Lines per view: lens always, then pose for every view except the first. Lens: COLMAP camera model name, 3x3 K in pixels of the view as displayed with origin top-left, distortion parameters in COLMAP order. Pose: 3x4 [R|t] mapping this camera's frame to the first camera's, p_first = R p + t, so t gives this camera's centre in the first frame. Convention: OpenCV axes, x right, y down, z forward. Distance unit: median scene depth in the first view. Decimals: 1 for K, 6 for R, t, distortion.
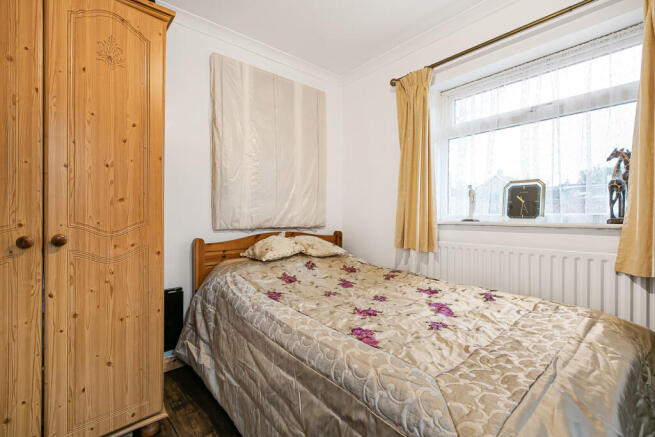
lens RADIAL K [[295.9, 0, 324.9], [0, 295.9, 213.1], [0, 0, 1]] dist [0.003004, 0.000015]
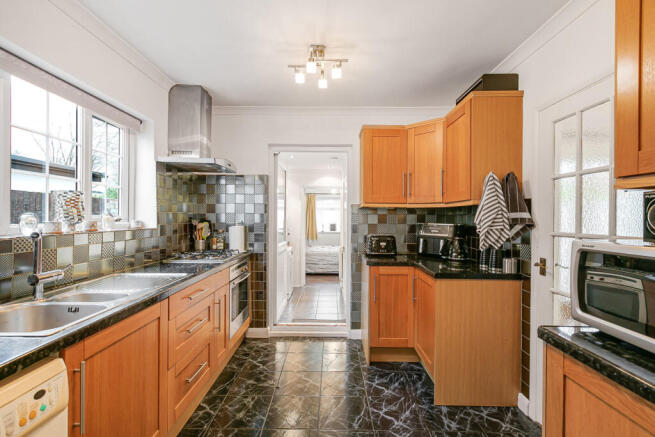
lens RADIAL K [[295.9, 0, 326.6], [0, 295.9, 220.0], [0, 0, 1]] dist [0.003004, 0.000015]
pose [[0.650496, 0.005204, 0.759492, -3.146846], [-0.007509, 0.999972, -0.000421, -0.167442], [-0.759472, -0.005429, 0.650517, -2.095964]]
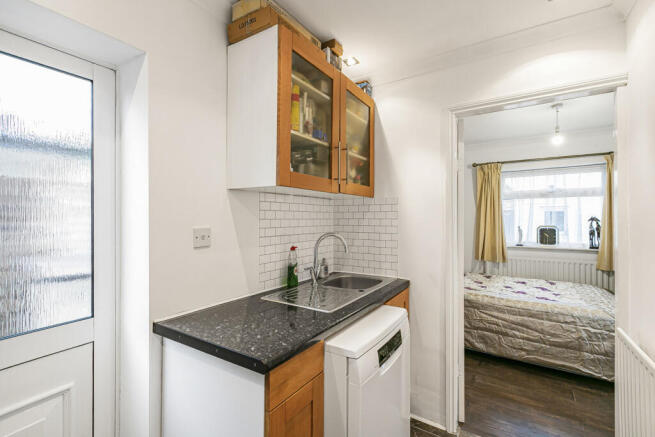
lens RADIAL K [[295.9, 0, 331.3], [0, 295.9, 222.2], [0, 0, 1]] dist [0.003004, 0.000015]
pose [[0.956789, 0.001938, 0.290776, -1.435929], [-0.005822, 0.999905, 0.012496, -0.163278], [-0.290725, -0.013649, 0.956709, -0.548821]]
